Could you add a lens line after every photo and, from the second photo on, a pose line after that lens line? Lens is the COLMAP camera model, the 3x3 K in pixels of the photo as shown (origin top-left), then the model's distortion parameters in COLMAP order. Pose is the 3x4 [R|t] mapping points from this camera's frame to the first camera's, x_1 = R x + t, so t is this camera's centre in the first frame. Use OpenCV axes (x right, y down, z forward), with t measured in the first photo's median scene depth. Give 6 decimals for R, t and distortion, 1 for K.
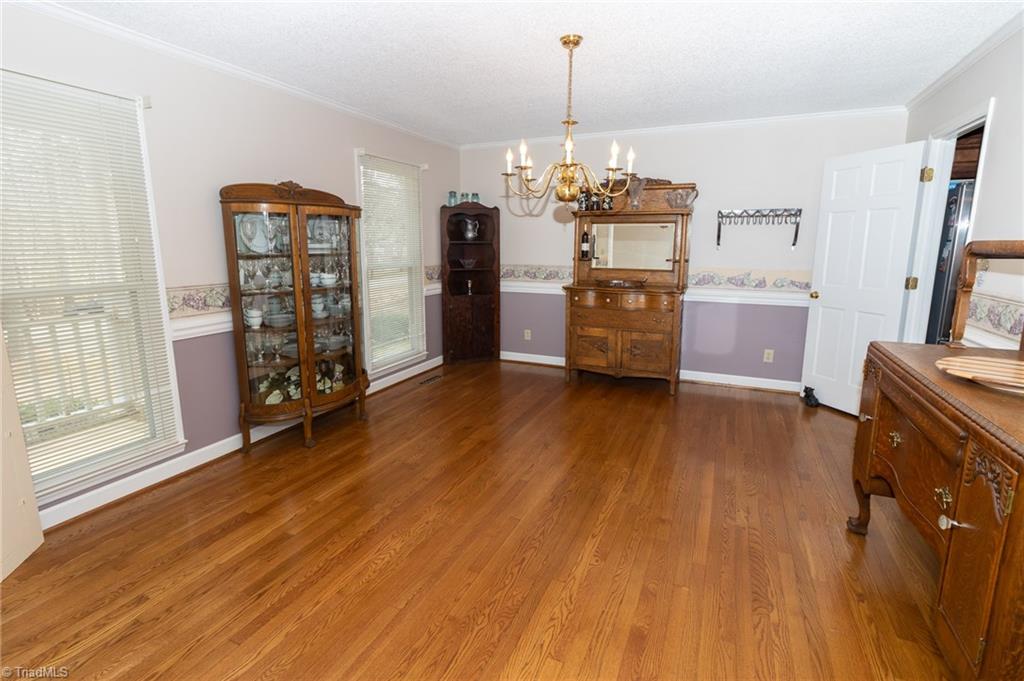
lens RADIAL K [[486.5, 0, 519.0], [0, 486.5, 330.8], [0, 0, 1]] dist [0.000044, 0.000313]
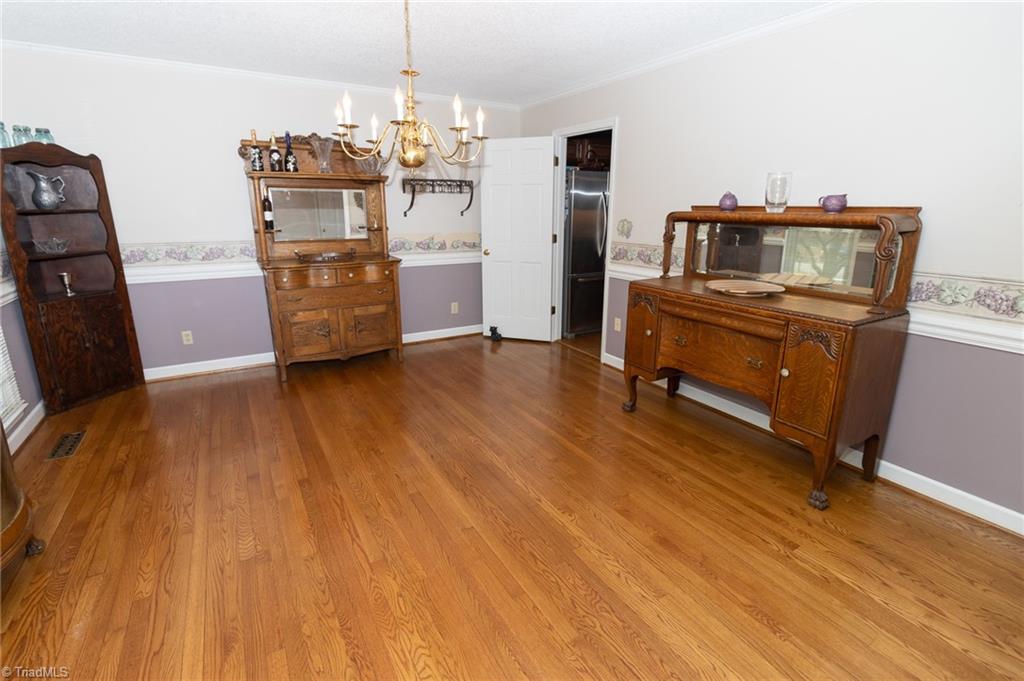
lens RADIAL K [[471.2, 0, 510.4], [0, 471.2, 326.9], [0, 0, 1]] dist [0.001902, 0.000805]
pose [[0.584572, -0.204100, 0.785251, -0.310927], [0.143198, 0.978603, 0.147753, -0.052708], [-0.798605, 0.026074, 0.601290, 0.220235]]
